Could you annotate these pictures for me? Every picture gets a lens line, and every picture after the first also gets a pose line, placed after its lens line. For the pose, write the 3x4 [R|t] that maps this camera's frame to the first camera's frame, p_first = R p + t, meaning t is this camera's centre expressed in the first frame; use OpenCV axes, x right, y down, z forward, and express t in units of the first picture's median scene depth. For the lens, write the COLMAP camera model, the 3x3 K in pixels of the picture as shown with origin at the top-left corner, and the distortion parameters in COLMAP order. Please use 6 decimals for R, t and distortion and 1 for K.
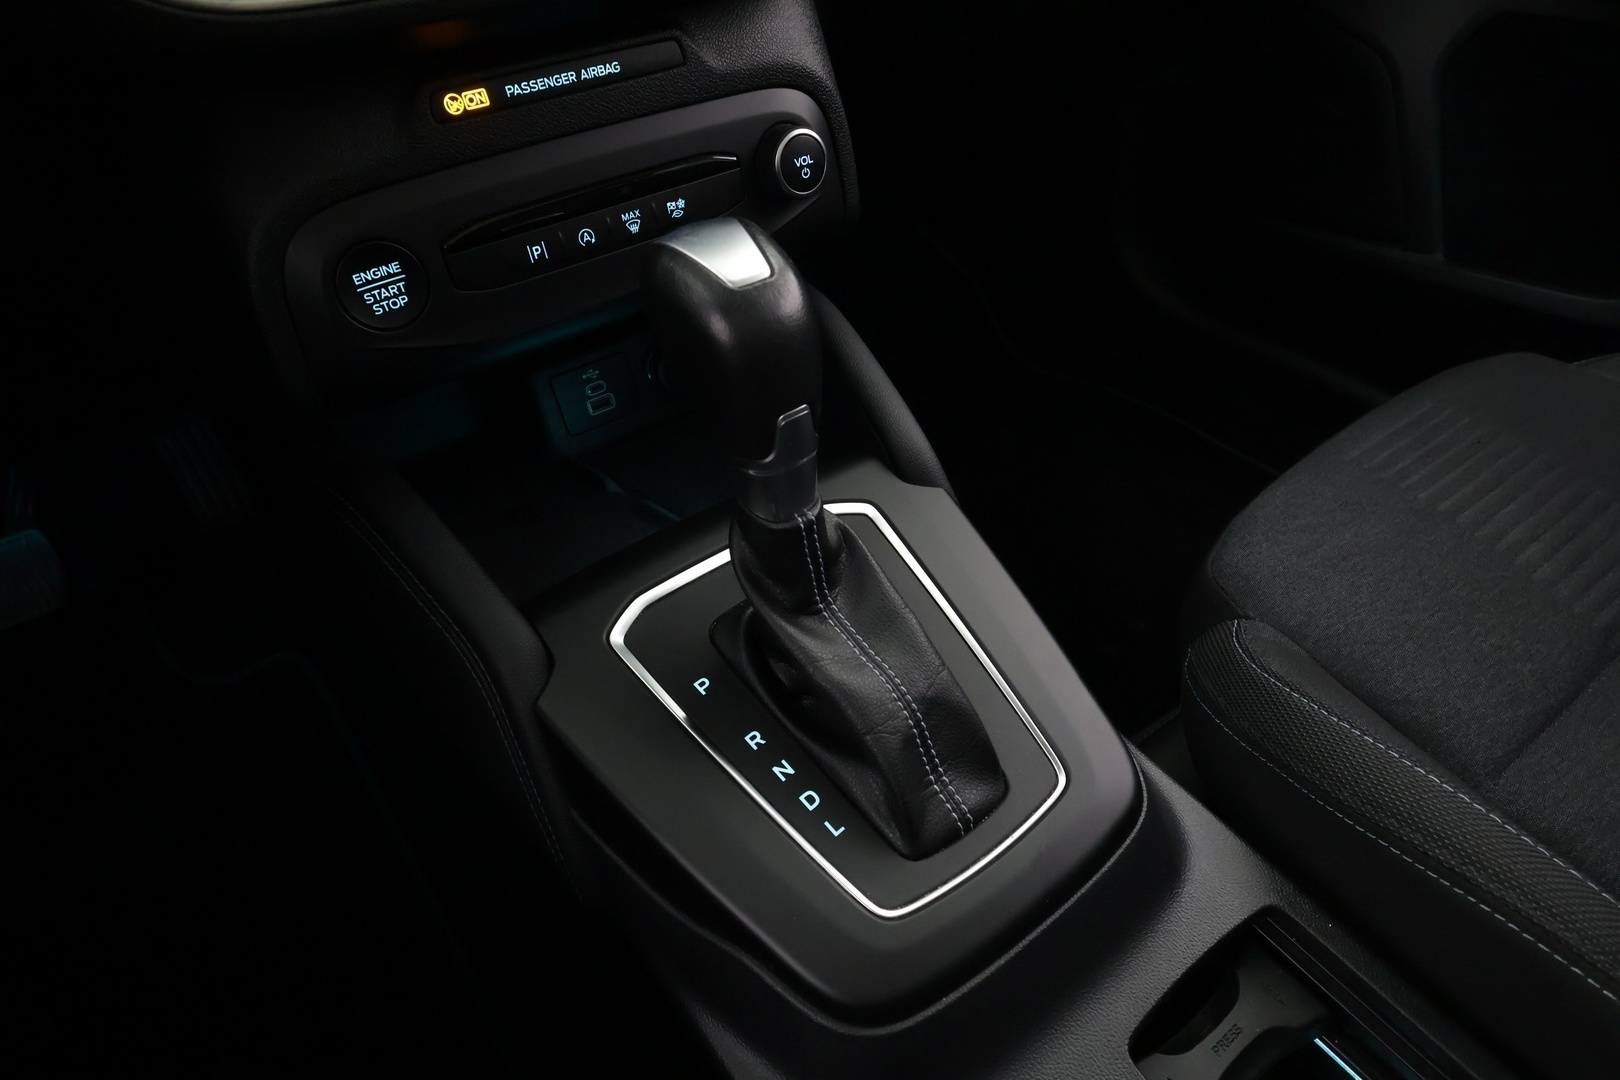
lens RADIAL K [[939.7, 0, 811.0], [0, 939.7, 540.6], [0, 0, 1]] dist [0.000172, -0.003996]
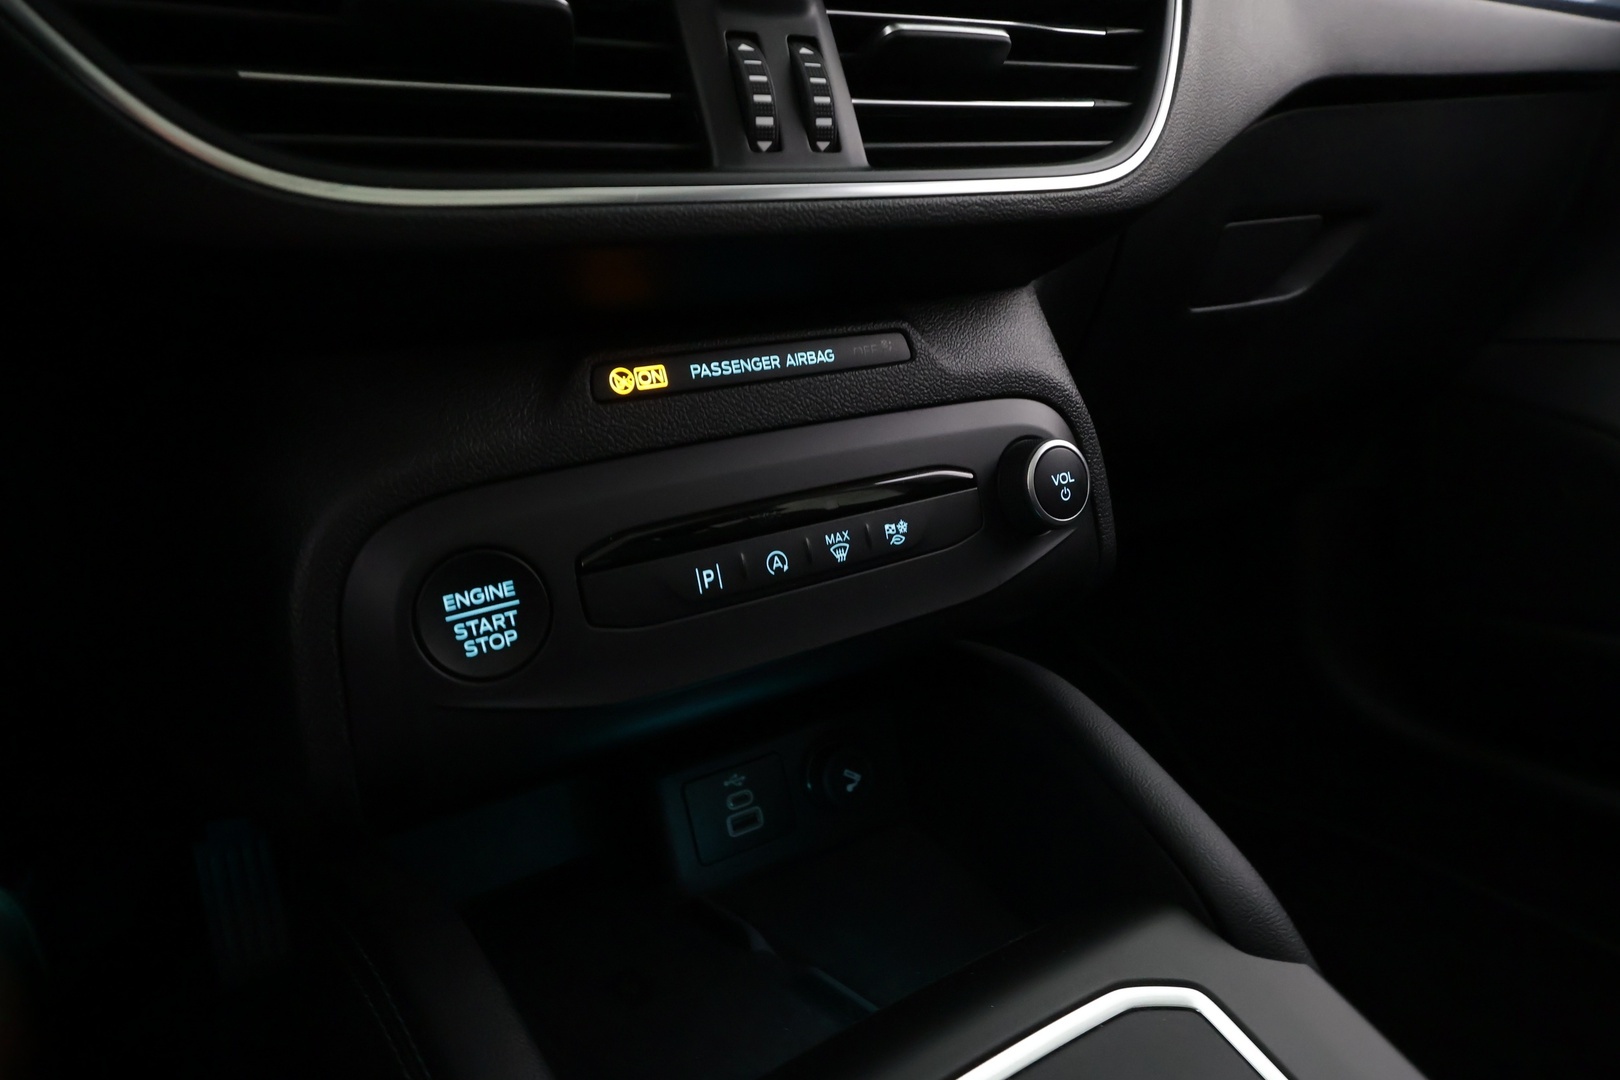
lens RADIAL K [[939.7, 0, 809.6], [0, 939.7, 540.9], [0, 0, 1]] dist [0.000172, -0.003996]
pose [[0.994795, -0.013293, -0.101025, -0.144772], [-0.032684, 0.897440, -0.439924, -0.028813], [0.096512, 0.440936, 0.892335, 0.370539]]
